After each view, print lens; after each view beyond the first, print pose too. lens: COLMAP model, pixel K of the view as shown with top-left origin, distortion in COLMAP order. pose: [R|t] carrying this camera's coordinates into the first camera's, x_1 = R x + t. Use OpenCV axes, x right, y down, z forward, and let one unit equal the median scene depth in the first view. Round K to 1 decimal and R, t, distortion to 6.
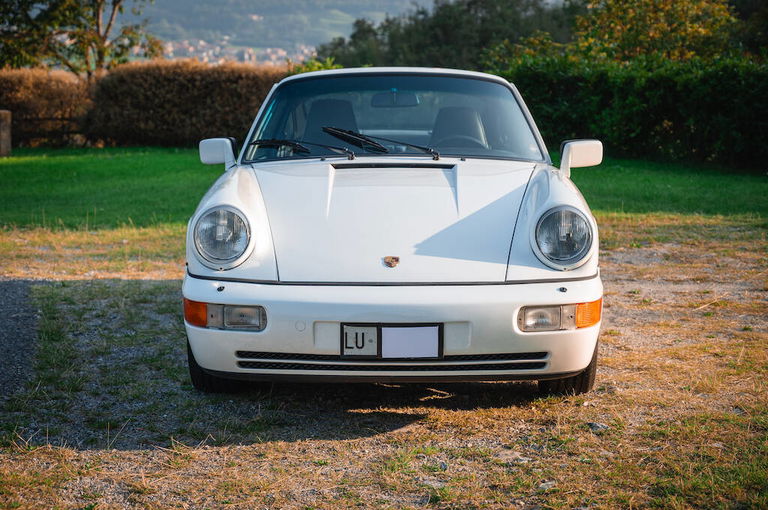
lens RADIAL K [[1494.2, 0, 384.0], [0, 1494.2, 255.0], [0, 0, 1]] dist [-0.015363, 0.069619]
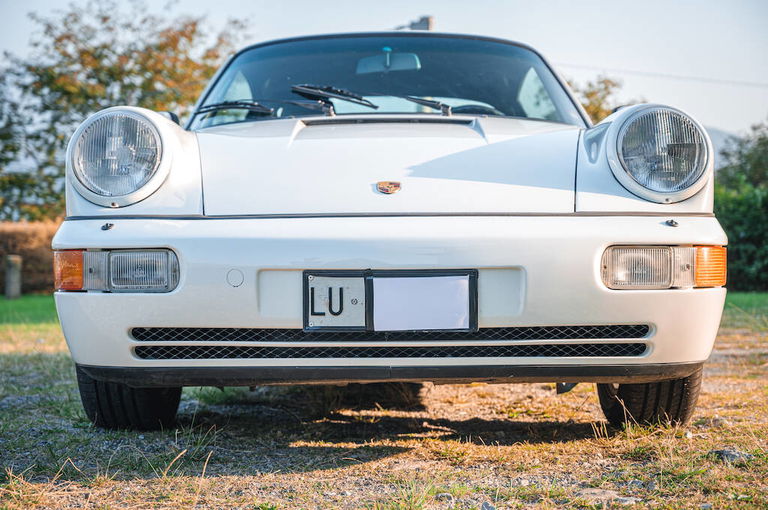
lens RADIAL K [[1260.2, 0, 384.0], [0, 1260.2, 255.0], [0, 0, 1]] dist [-0.002696, 0.087315]
pose [[0.999937, -0.006016, 0.009493, -0.001824], [0.007217, 0.991211, -0.132096, 0.103042], [-0.008615, 0.132156, 0.991191, 0.496717]]
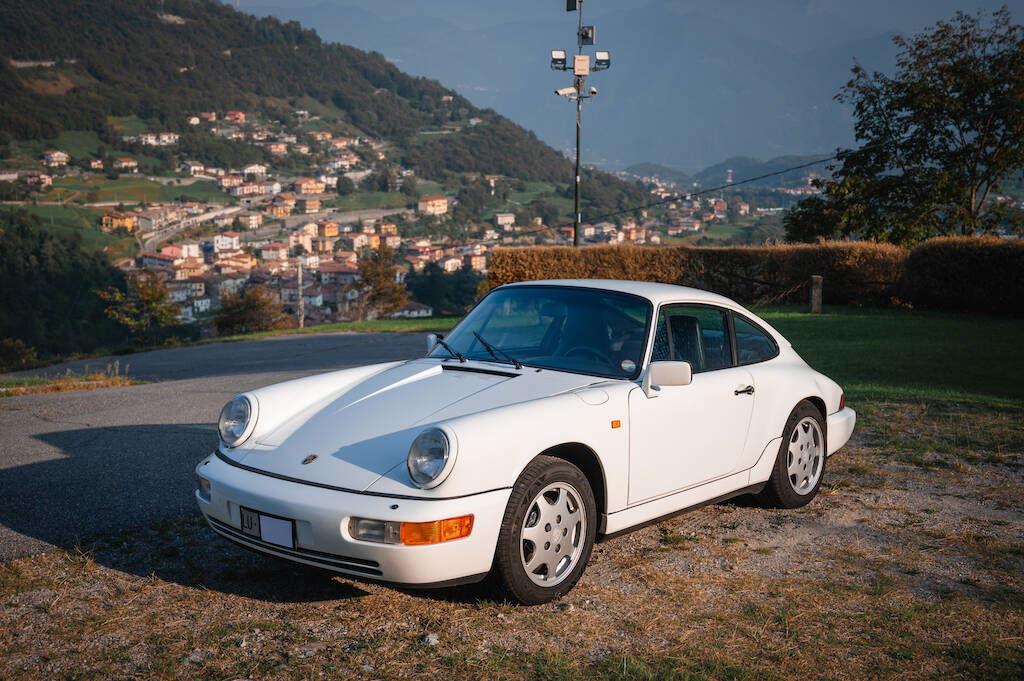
lens RADIAL K [[1163.5, 0, 512.0], [0, 1163.5, 340.5], [0, 0, 1]] dist [0.012896, 0.010965]
pose [[0.780740, 0.070406, -0.620877, 0.703173], [-0.087608, 0.996151, 0.002796, -0.107175], [0.618684, 0.052211, 0.783903, 0.385630]]
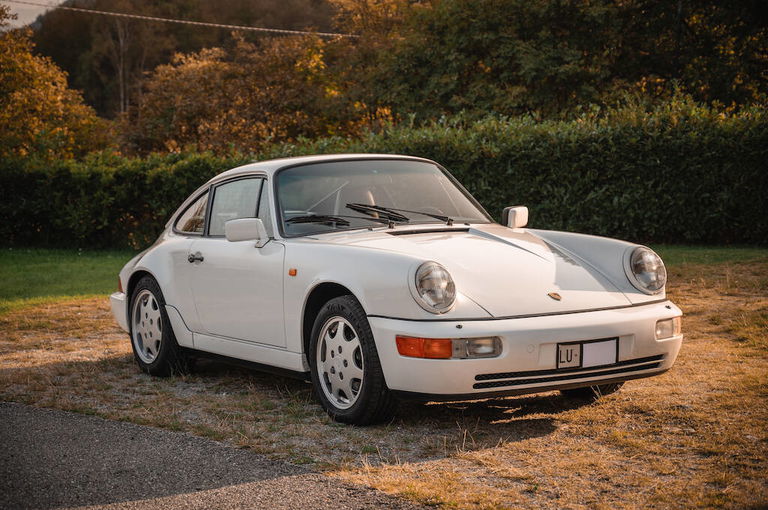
lens RADIAL K [[1538.9, 0, 384.0], [0, 1538.9, 255.0], [0, 0, 1]] dist [0.052809, -2.699554]
pose [[0.845386, -0.052146, 0.531604, -0.844741], [0.089035, 0.995057, -0.043982, 0.014323], [-0.526683, 0.084513, 0.845850, -0.053915]]
